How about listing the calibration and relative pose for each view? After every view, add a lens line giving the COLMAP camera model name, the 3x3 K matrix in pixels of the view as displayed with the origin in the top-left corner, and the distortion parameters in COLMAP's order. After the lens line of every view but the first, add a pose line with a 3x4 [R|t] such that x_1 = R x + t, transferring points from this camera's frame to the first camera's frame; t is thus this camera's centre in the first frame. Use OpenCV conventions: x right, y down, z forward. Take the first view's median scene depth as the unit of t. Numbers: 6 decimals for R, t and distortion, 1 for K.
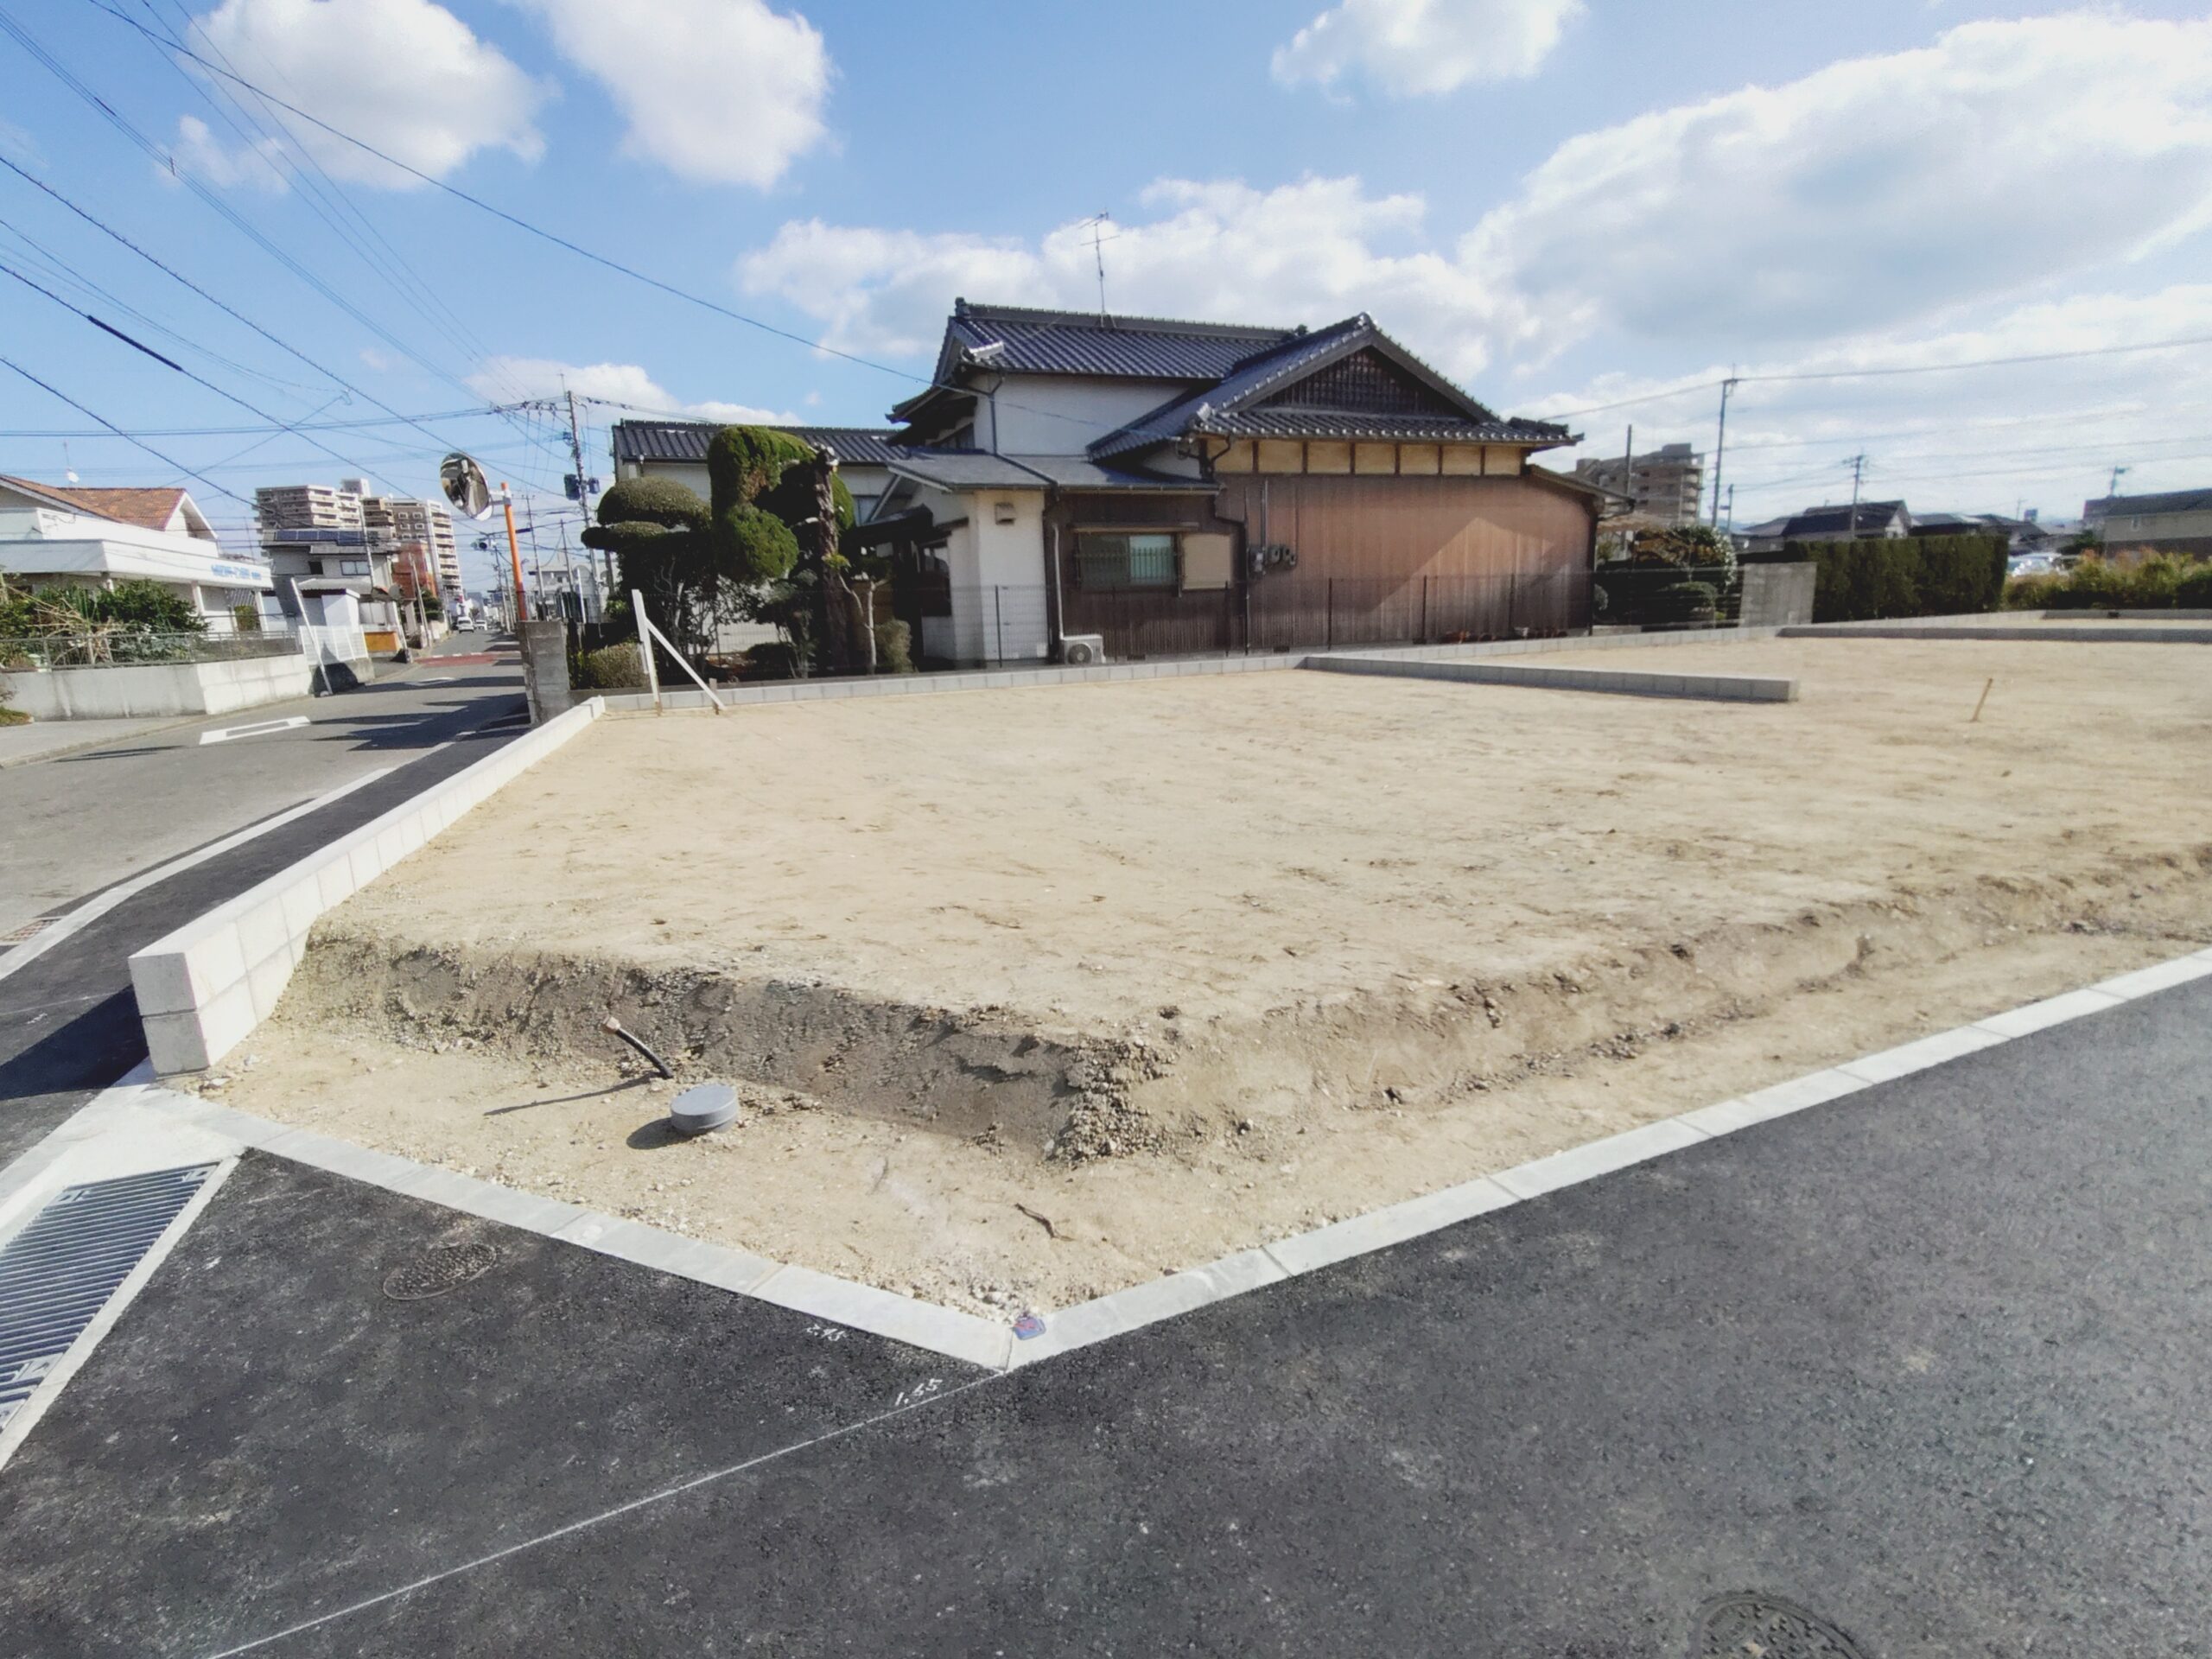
lens RADIAL K [[1083.2, 0, 1122.0], [0, 1083.2, 845.2], [0, 0, 1]] dist [-0.002106, 0.001497]
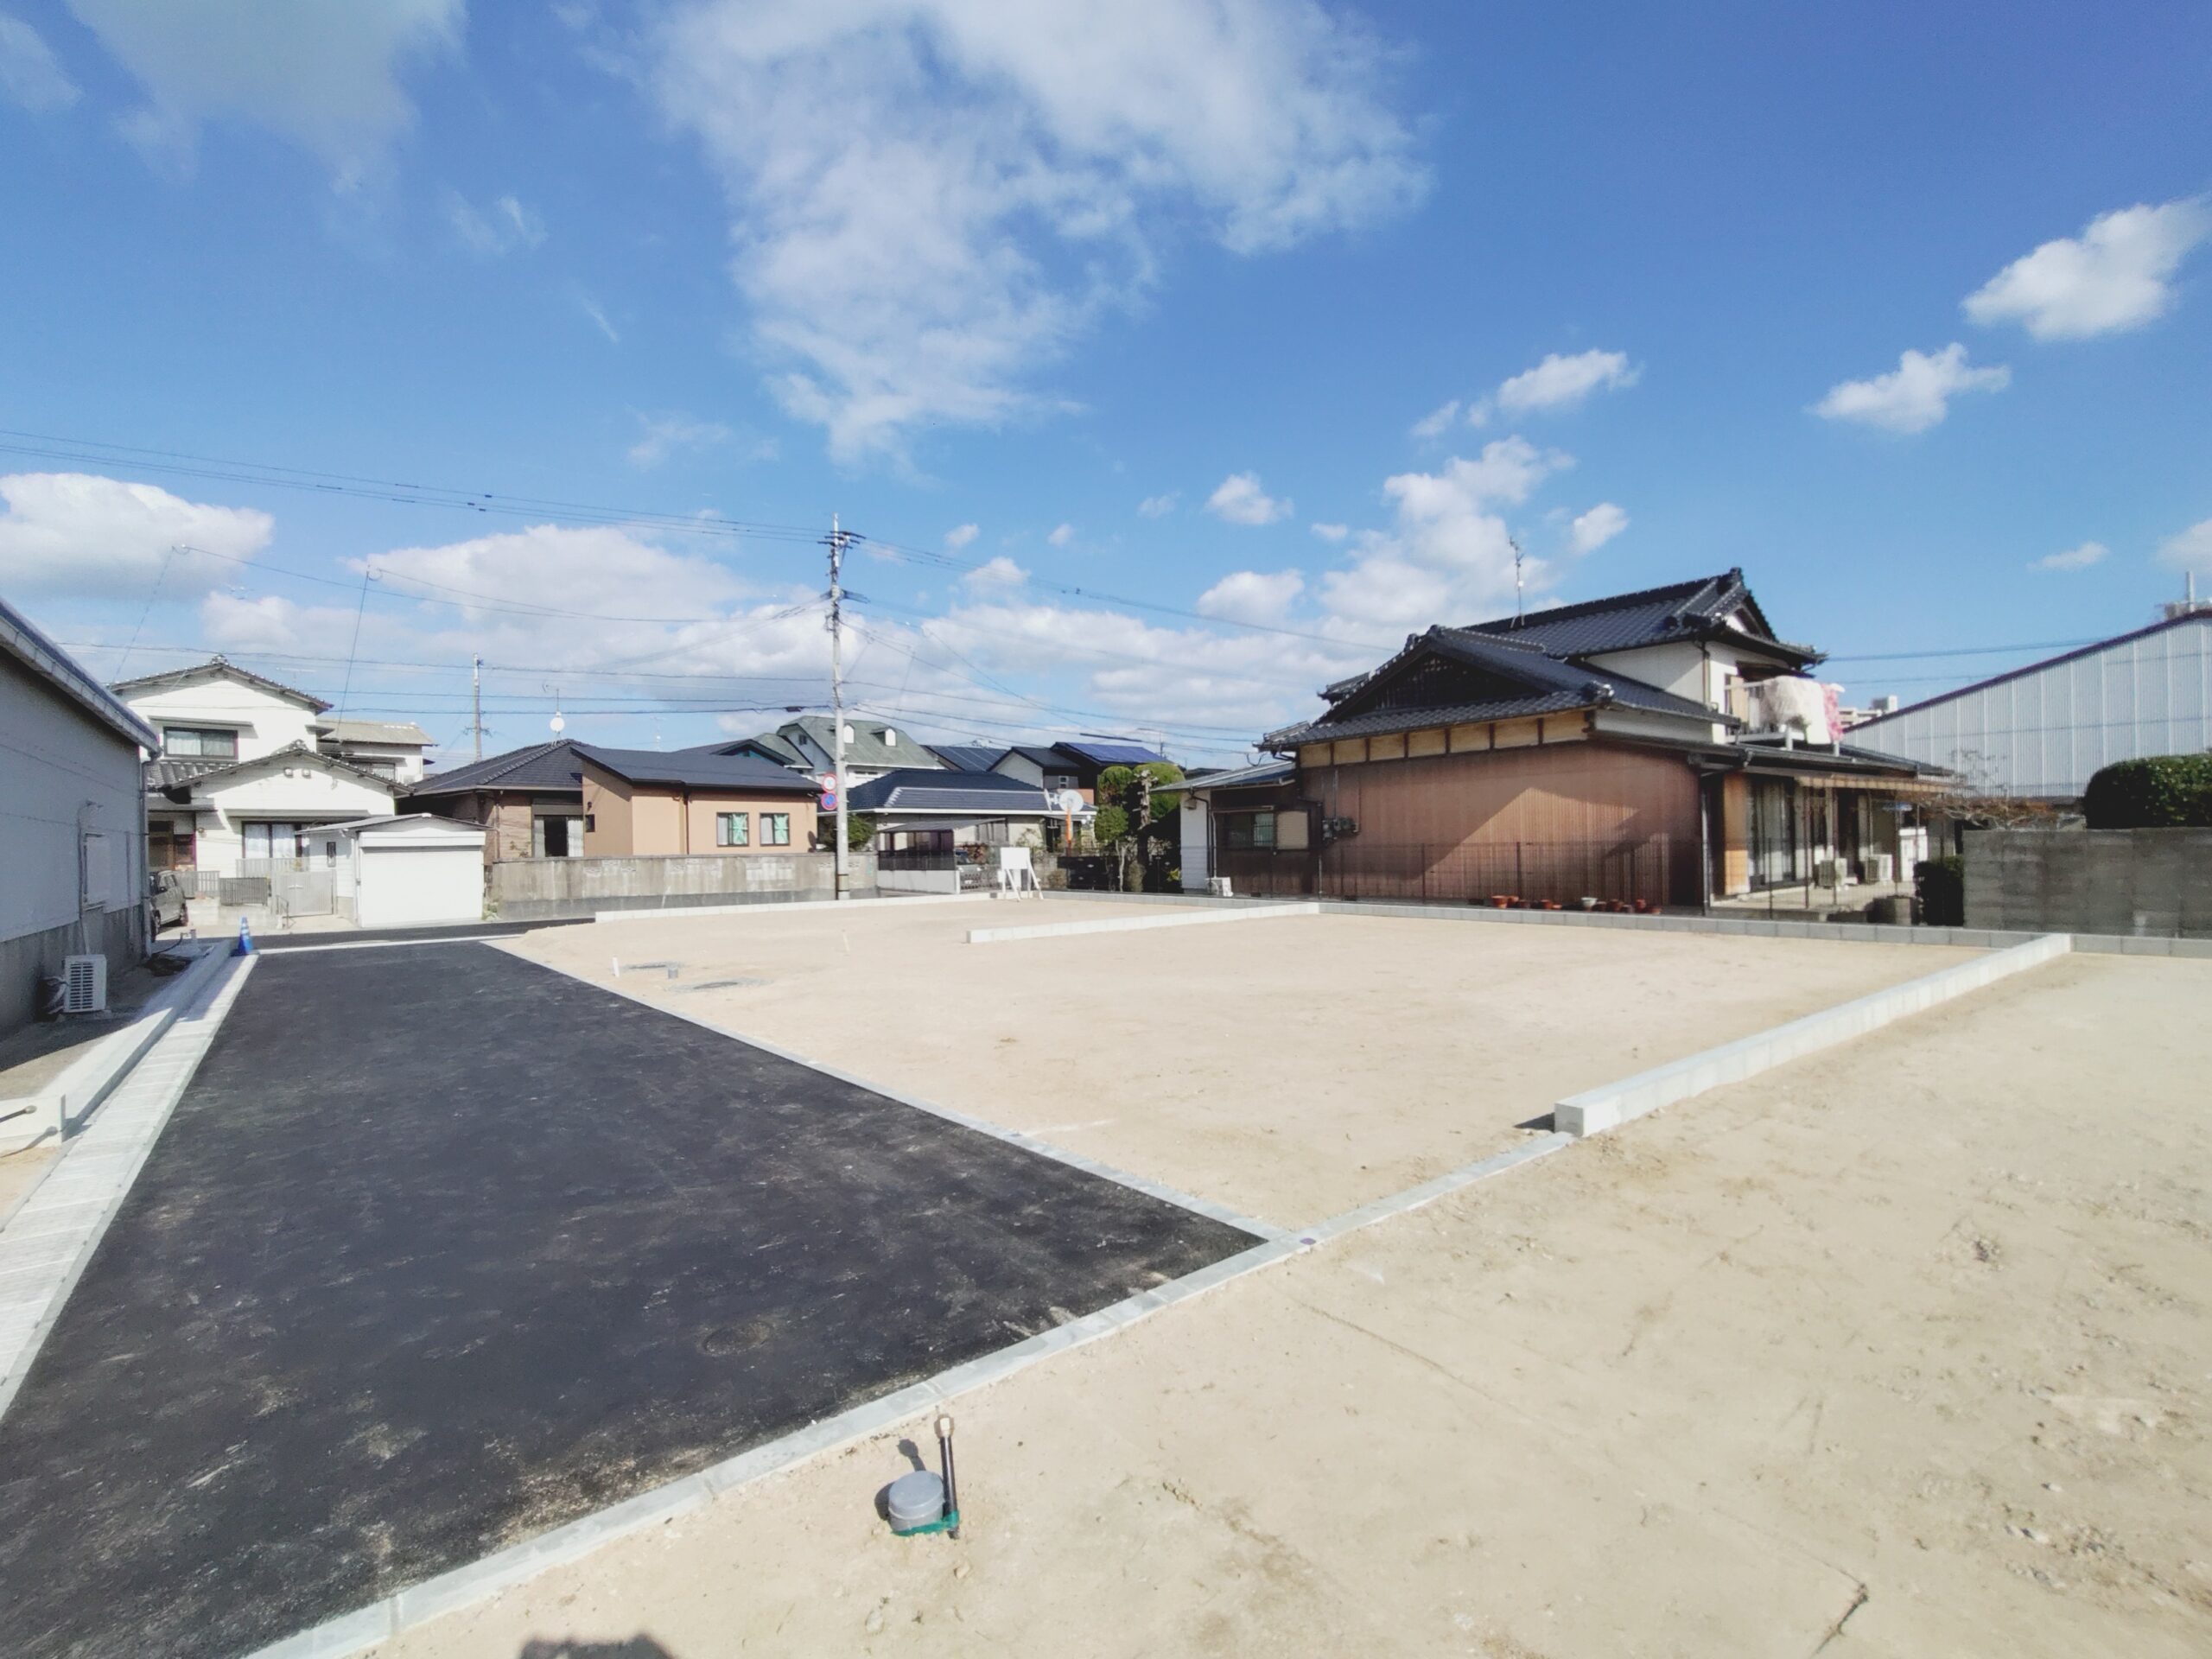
lens RADIAL K [[995.3, 0, 1111.6], [0, 995.3, 846.0], [0, 0, 1]] dist [-0.001141, 0.001655]
pose [[0.264296, 0.030104, -0.963972, 1.395656], [-0.200057, 0.979484, -0.024262, -0.186668], [0.943464, 0.199262, 0.264897, 0.505320]]
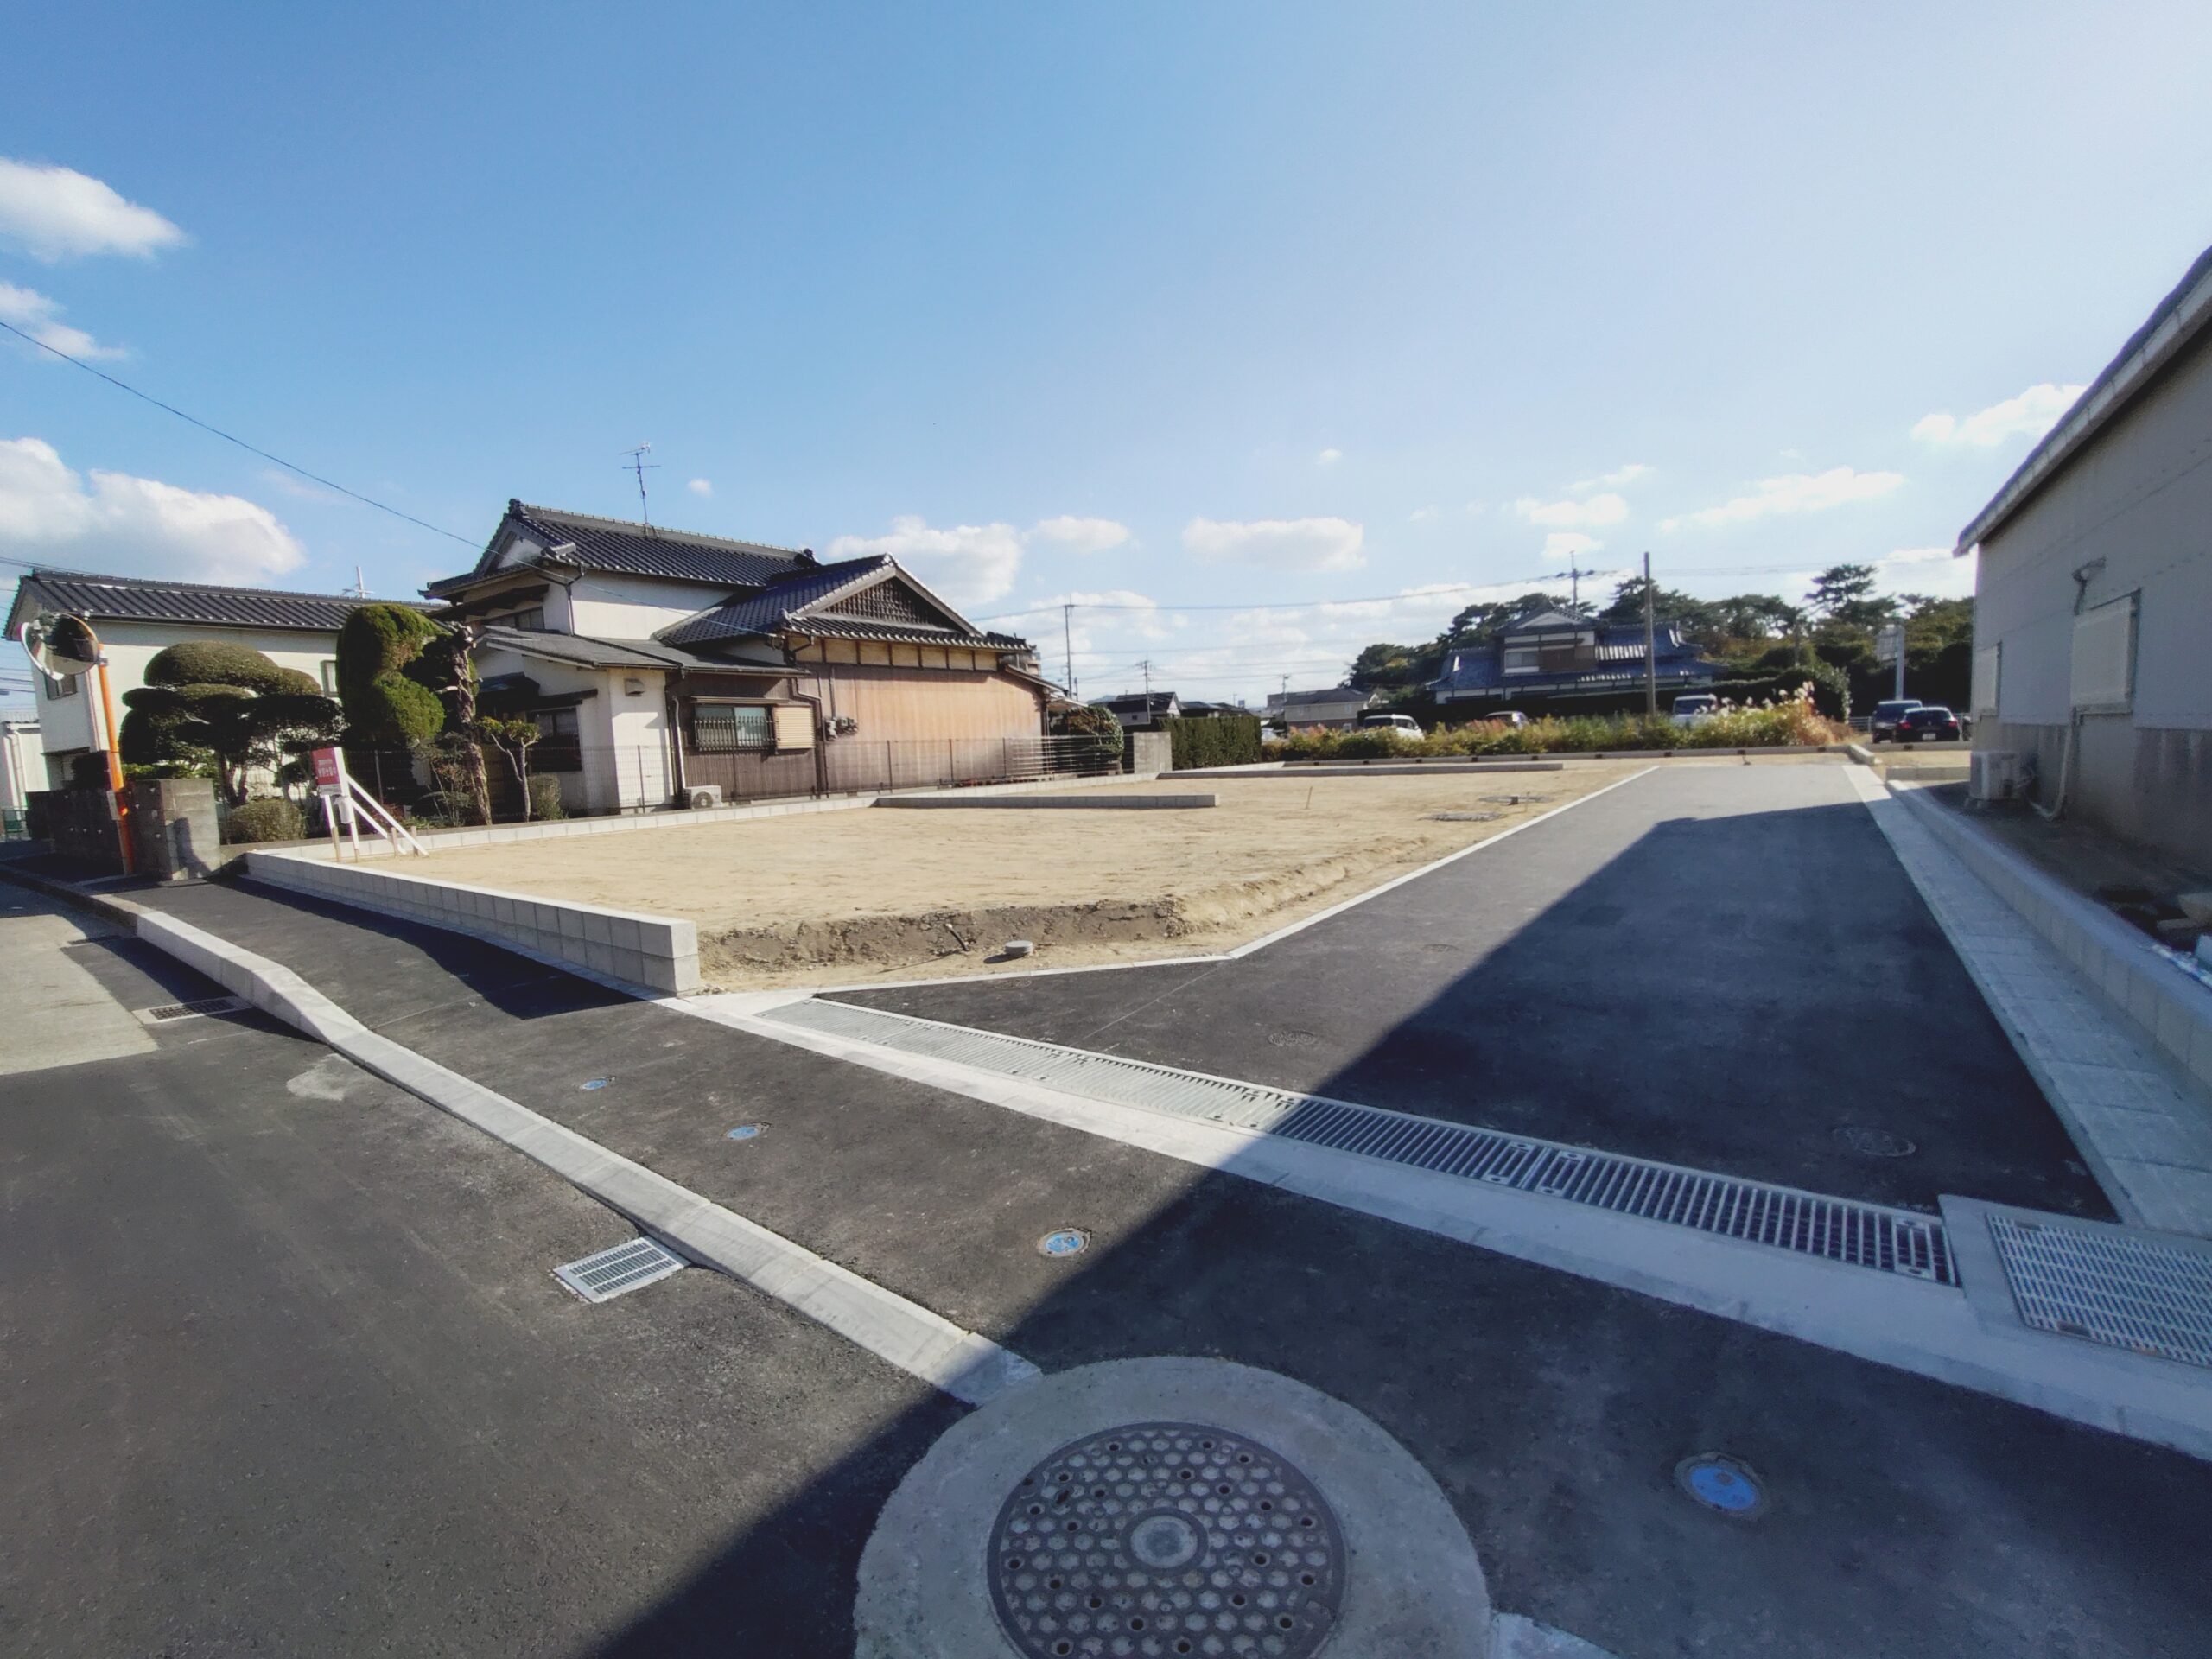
lens RADIAL K [[983.1, 0, 1103.7], [0, 983.1, 834.0], [0, 0, 1]] dist [0.000043, 0.000178]
pose [[0.856239, -0.047404, 0.514400, -0.239073], [0.125207, 0.985133, -0.117629, 0.050305], [-0.501176, 0.165125, 0.849445, -0.169404]]
